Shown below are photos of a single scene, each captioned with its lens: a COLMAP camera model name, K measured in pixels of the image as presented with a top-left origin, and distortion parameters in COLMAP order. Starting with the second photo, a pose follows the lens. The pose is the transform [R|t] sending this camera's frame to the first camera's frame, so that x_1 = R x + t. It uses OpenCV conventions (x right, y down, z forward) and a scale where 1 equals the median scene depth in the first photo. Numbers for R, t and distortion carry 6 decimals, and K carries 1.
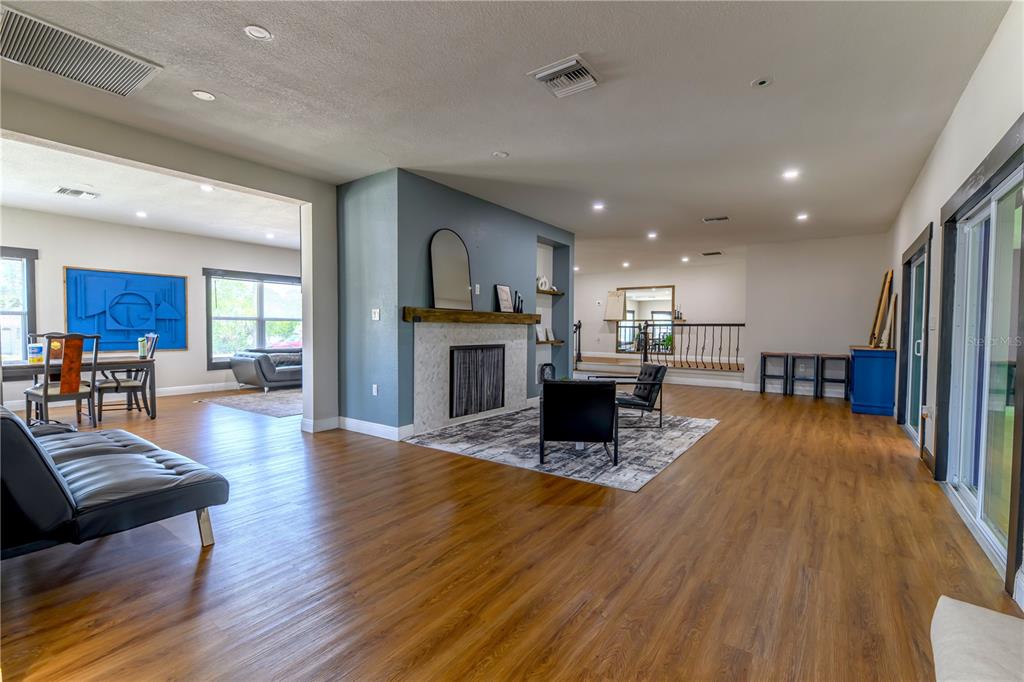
lens RADIAL K [[451.5, 0, 510.0], [0, 451.5, 342.7], [0, 0, 1]] dist [0.001245, -0.000649]
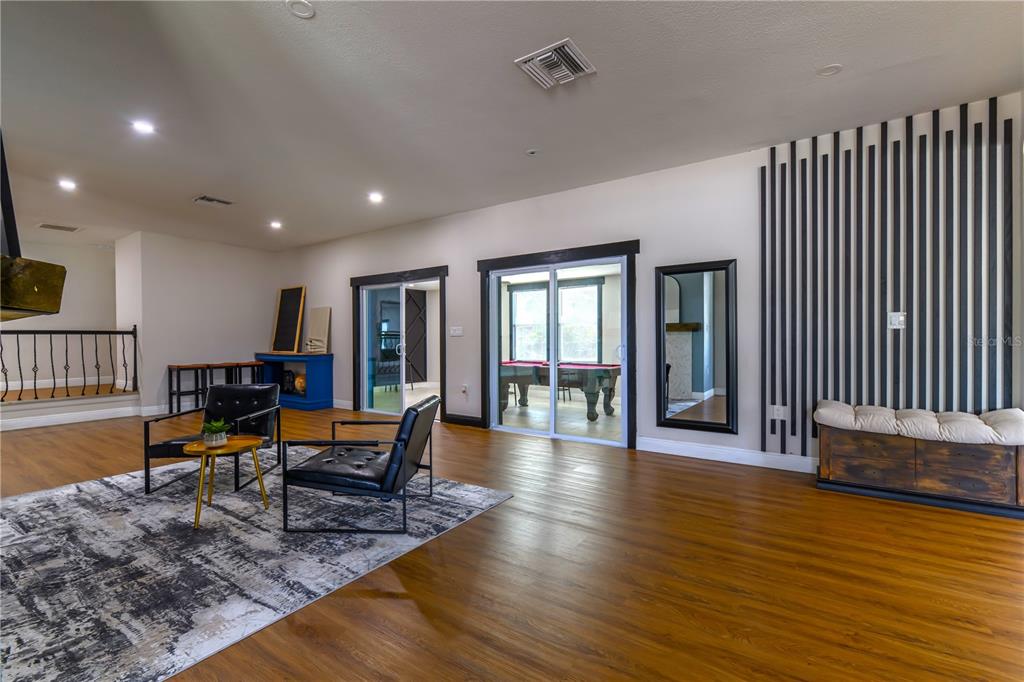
lens RADIAL K [[451.5, 0, 510.0], [0, 451.5, 342.7], [0, 0, 1]] dist [0.001245, -0.000649]
pose [[-0.018232, -0.016763, 0.999693, -0.574844], [0.037009, 0.999163, 0.017429, -0.024712], [-0.999149, 0.037315, -0.017597, 0.792959]]
